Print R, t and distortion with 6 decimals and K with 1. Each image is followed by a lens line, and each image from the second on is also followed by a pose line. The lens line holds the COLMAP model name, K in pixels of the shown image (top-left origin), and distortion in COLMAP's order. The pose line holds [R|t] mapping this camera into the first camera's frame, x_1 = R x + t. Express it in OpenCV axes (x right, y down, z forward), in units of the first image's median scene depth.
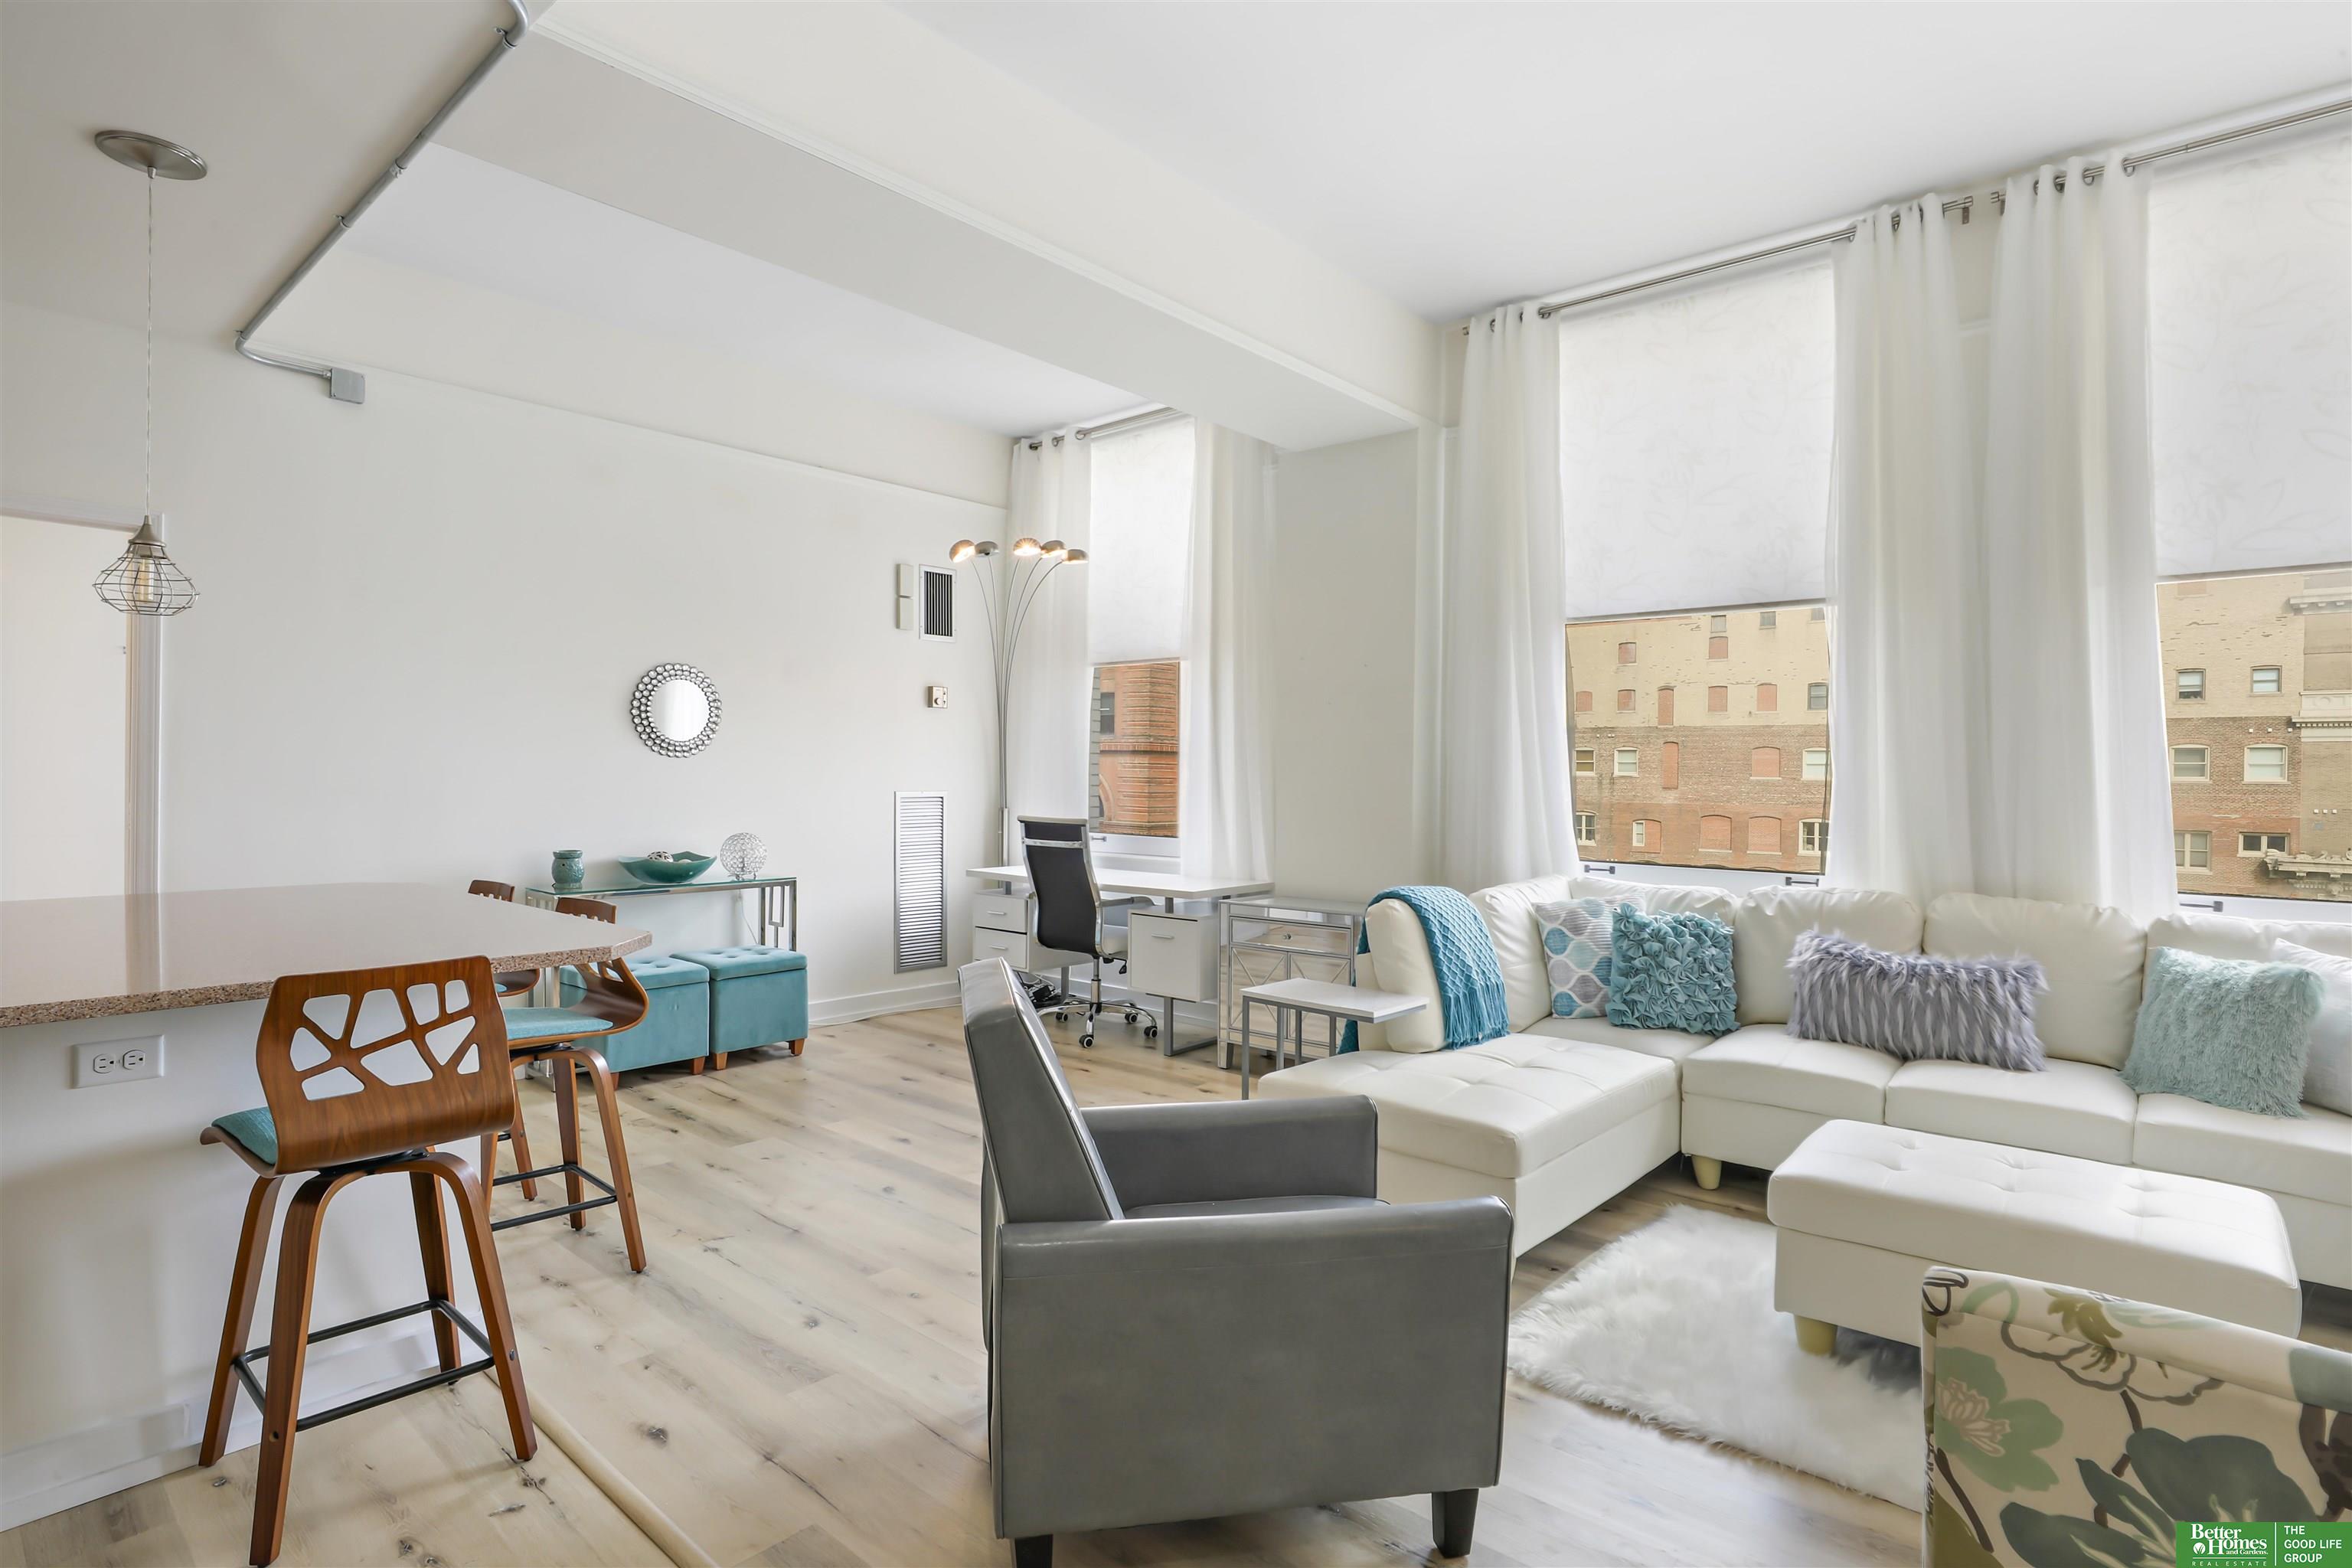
lens RADIAL K [[1243.7, 0, 1178.0], [0, 1243.7, 766.7], [0, 0, 1]] dist [-0.002470, -0.000377]
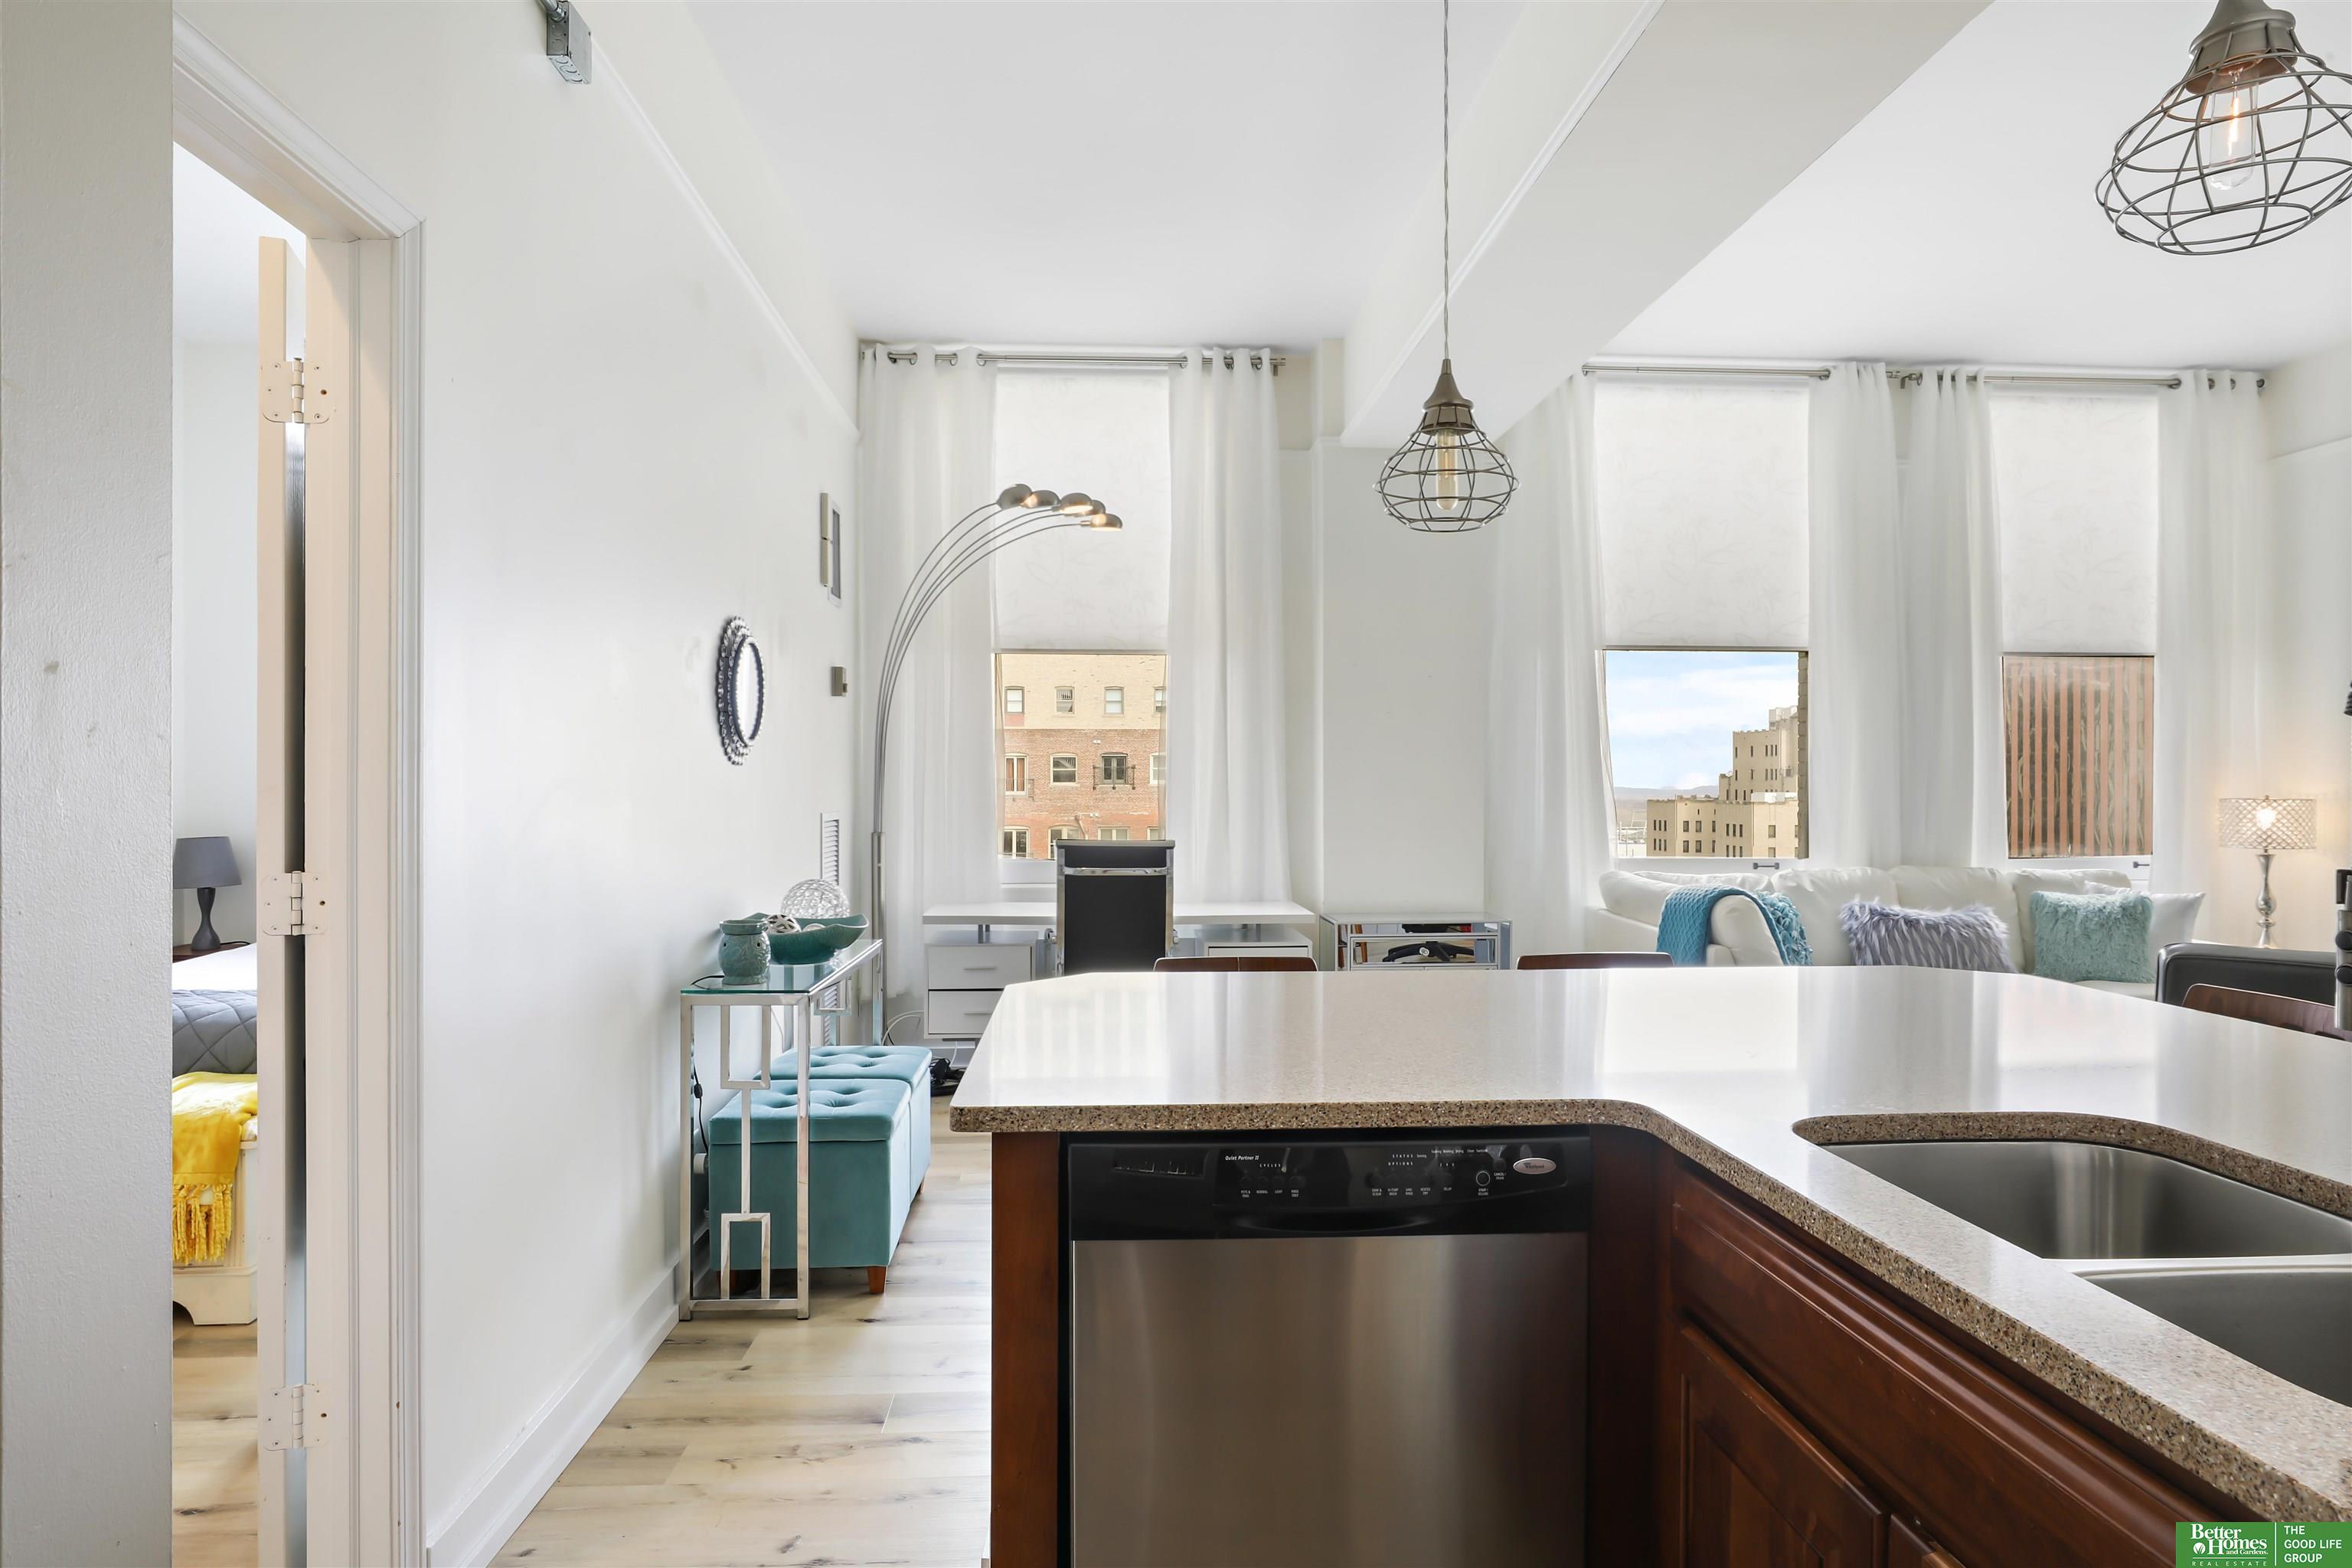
lens RADIAL K [[1419.9, 0, 1176.0], [0, 1419.9, 784.0], [0, 0, 1]] dist [0.023896, -0.000103]
pose [[0.687640, -0.006773, 0.726020, -0.899789], [0.001306, 0.999966, 0.008091, -0.004023], [-0.726051, -0.004616, 0.687626, 0.388190]]
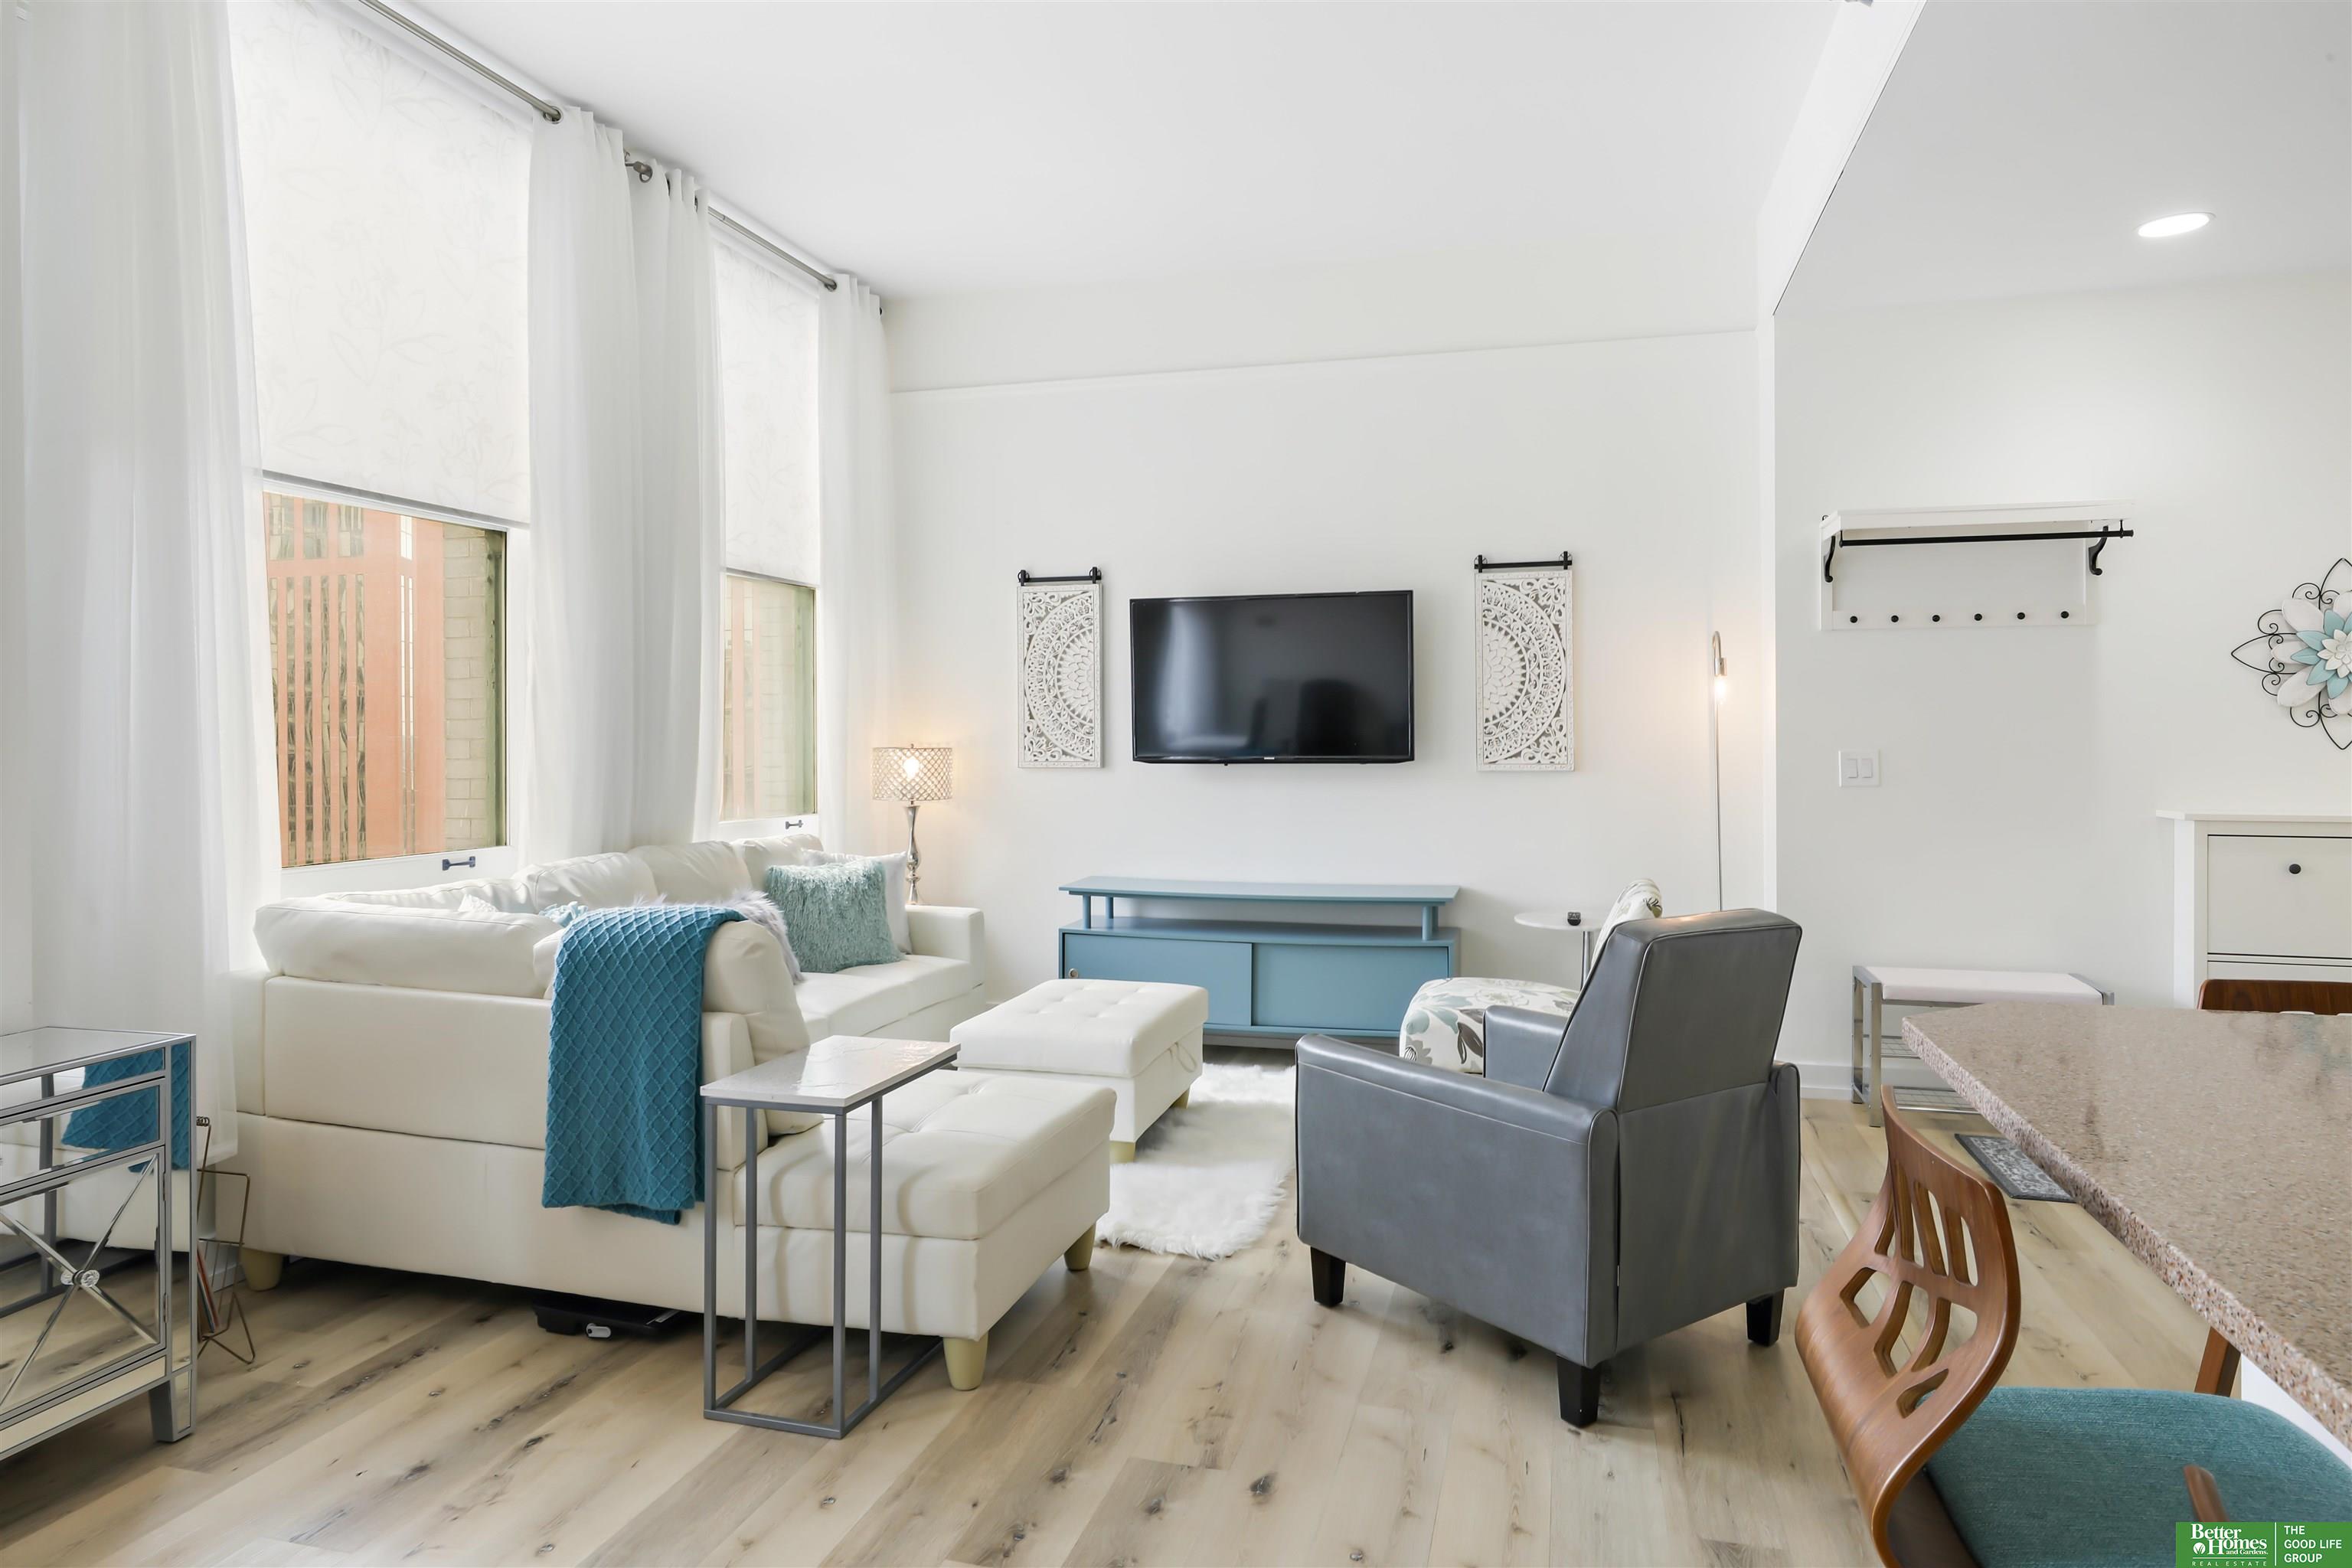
lens RADIAL K [[1434.1, 0, 1174.5], [0, 1434.1, 741.9], [0, 0, 1]] dist [0.000386, -0.000219]
pose [[-0.469034, -0.011316, 0.883107, -0.481734], [-0.003510, 0.999934, 0.010948, 0.001551], [-0.883173, 0.002036, -0.469043, 0.939709]]
